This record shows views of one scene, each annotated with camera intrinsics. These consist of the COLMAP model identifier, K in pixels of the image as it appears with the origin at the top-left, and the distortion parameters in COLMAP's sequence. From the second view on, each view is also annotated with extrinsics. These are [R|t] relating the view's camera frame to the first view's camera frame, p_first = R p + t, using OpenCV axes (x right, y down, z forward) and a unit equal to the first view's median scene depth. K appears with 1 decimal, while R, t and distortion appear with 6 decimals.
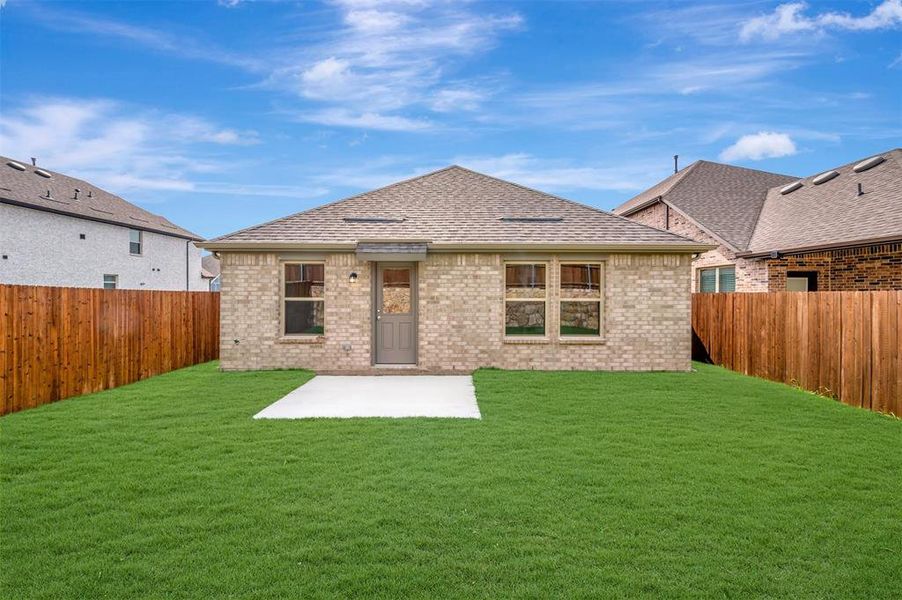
lens RADIAL K [[354.6, 0, 450.3], [0, 354.6, 296.0], [0, 0, 1]] dist [0.000459, 0.000227]
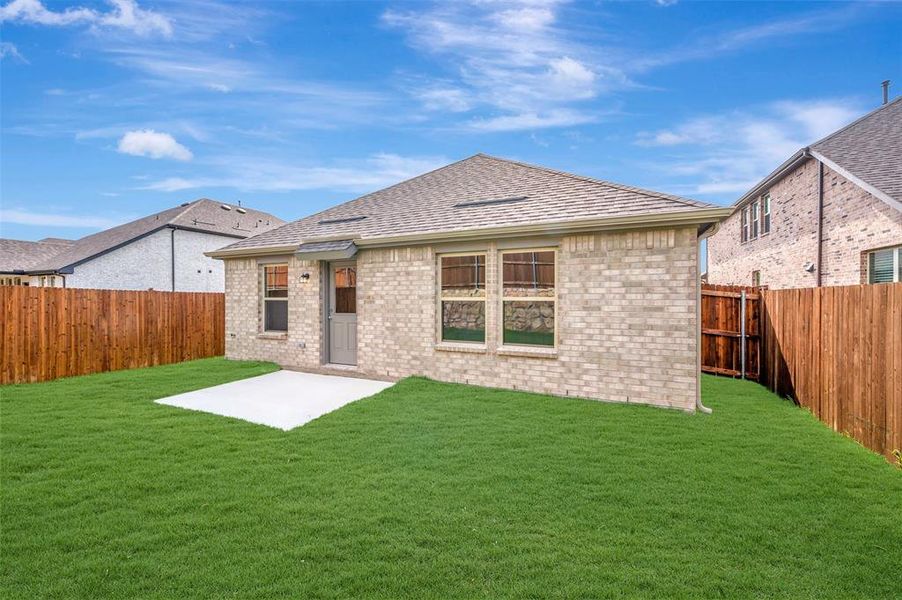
lens RADIAL K [[354.6, 0, 450.3], [0, 354.6, 296.0], [0, 0, 1]] dist [0.000459, 0.000227]
pose [[0.909010, -0.005450, -0.416738, 0.540611], [0.001121, 0.999943, -0.010631, 0.012328], [0.416772, 0.009196, 0.908965, 0.233716]]
